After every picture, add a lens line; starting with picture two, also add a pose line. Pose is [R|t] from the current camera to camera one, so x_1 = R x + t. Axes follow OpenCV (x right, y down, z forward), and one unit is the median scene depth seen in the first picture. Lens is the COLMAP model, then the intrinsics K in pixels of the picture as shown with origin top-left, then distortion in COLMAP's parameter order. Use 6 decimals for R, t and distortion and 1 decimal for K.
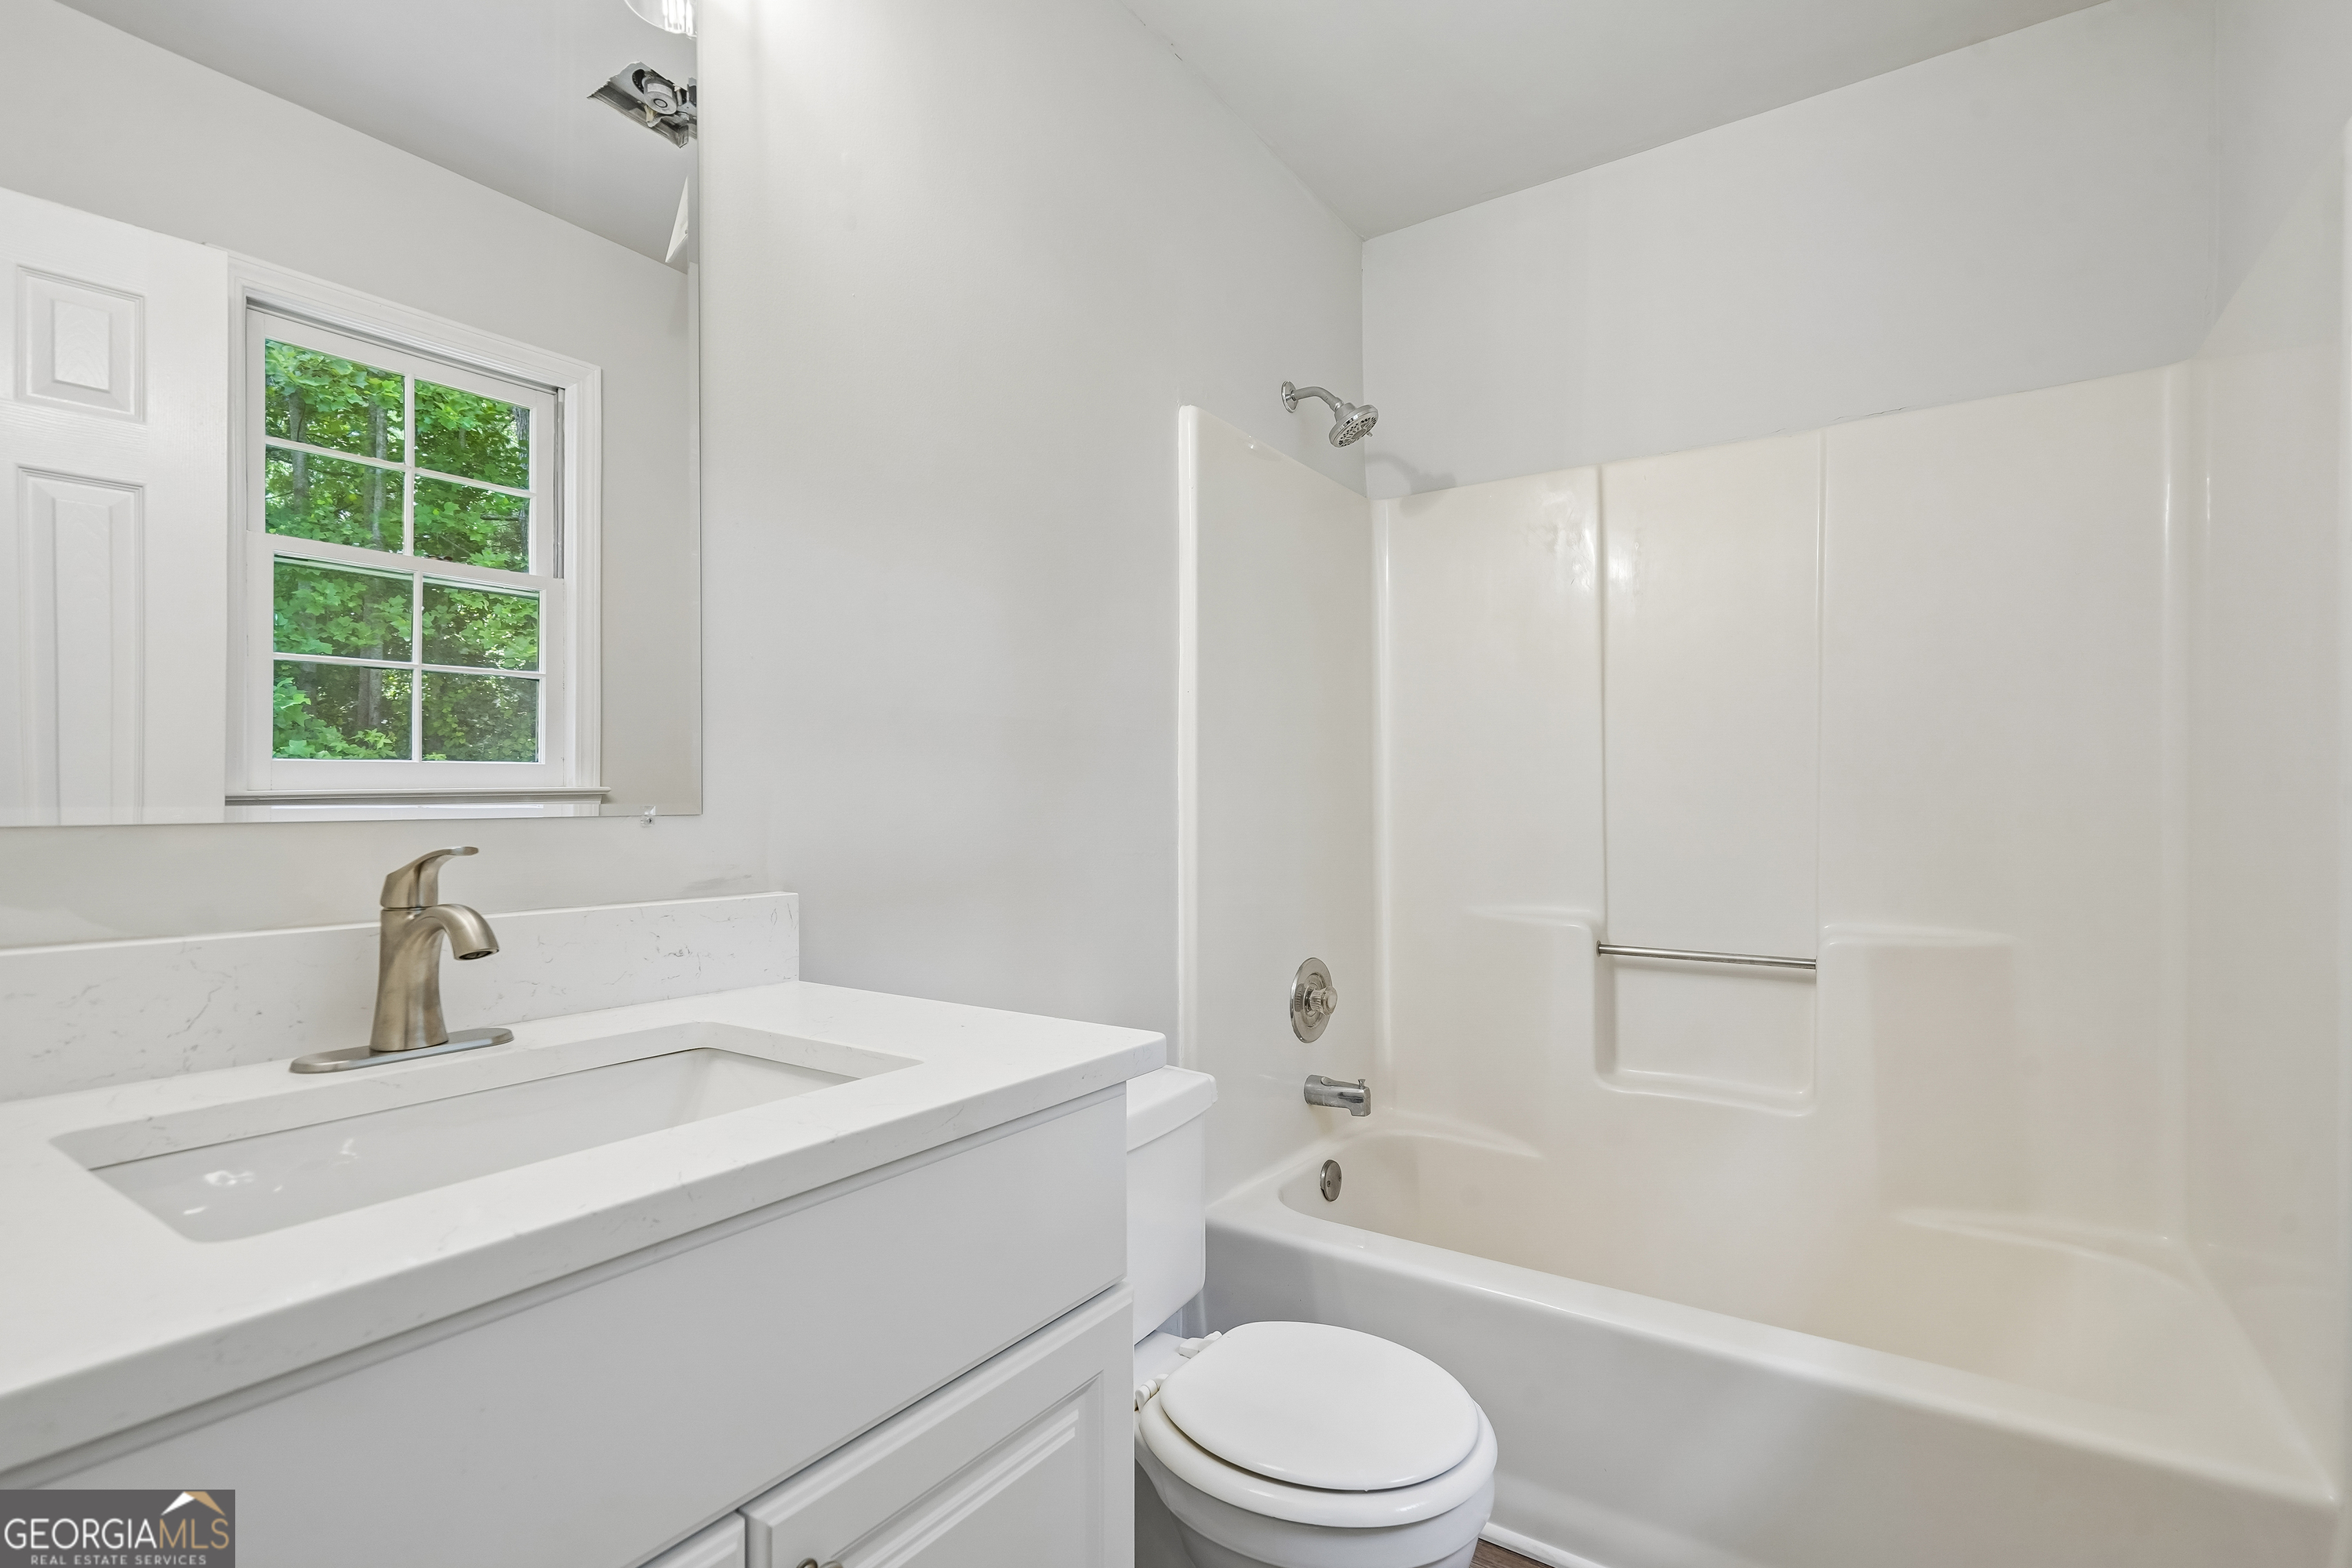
lens RADIAL K [[1120.6, 0, 1176.0], [0, 1120.6, 784.0], [0, 0, 1]] dist [-0.002816, 0.000310]
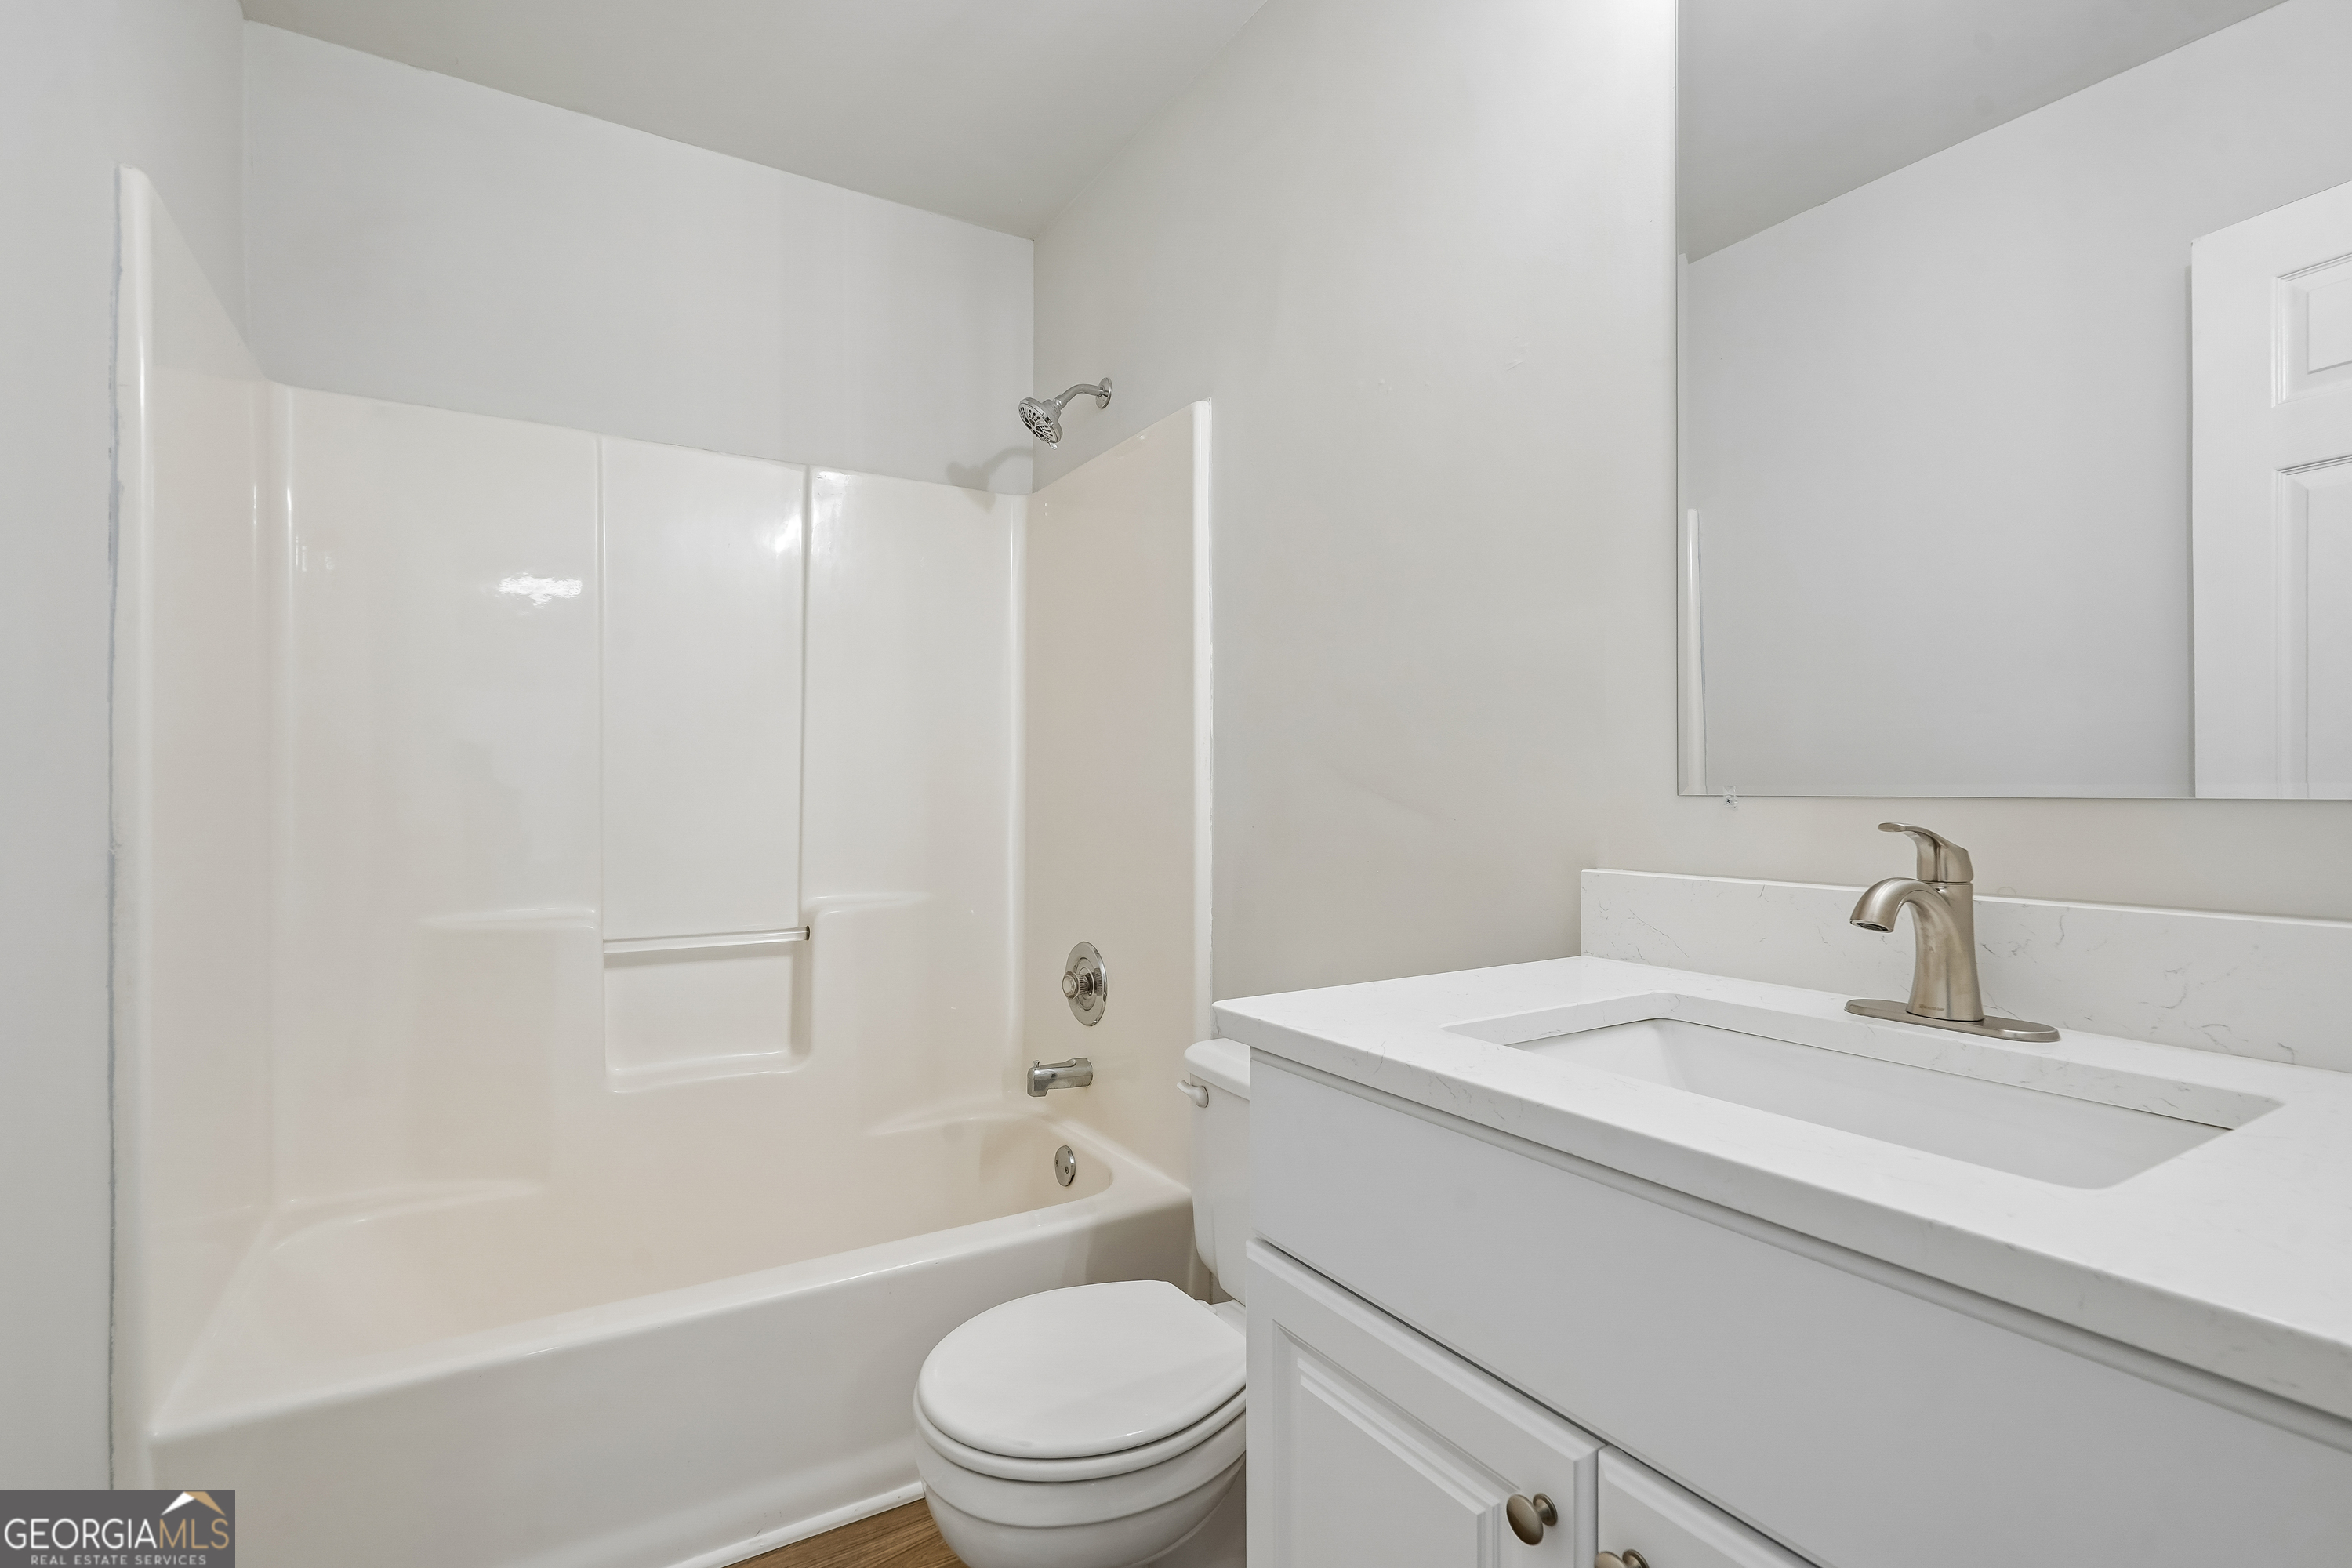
lens RADIAL K [[1100.2, 0, 1172.2], [0, 1100.2, 780.1], [0, 0, 1]] dist [-0.000576, 0.000418]
pose [[-0.400980, 0.004225, -0.916077, 0.652294], [0.011421, 0.999935, -0.000387, 0.008118], [0.916016, -0.010618, -0.401002, 0.932871]]
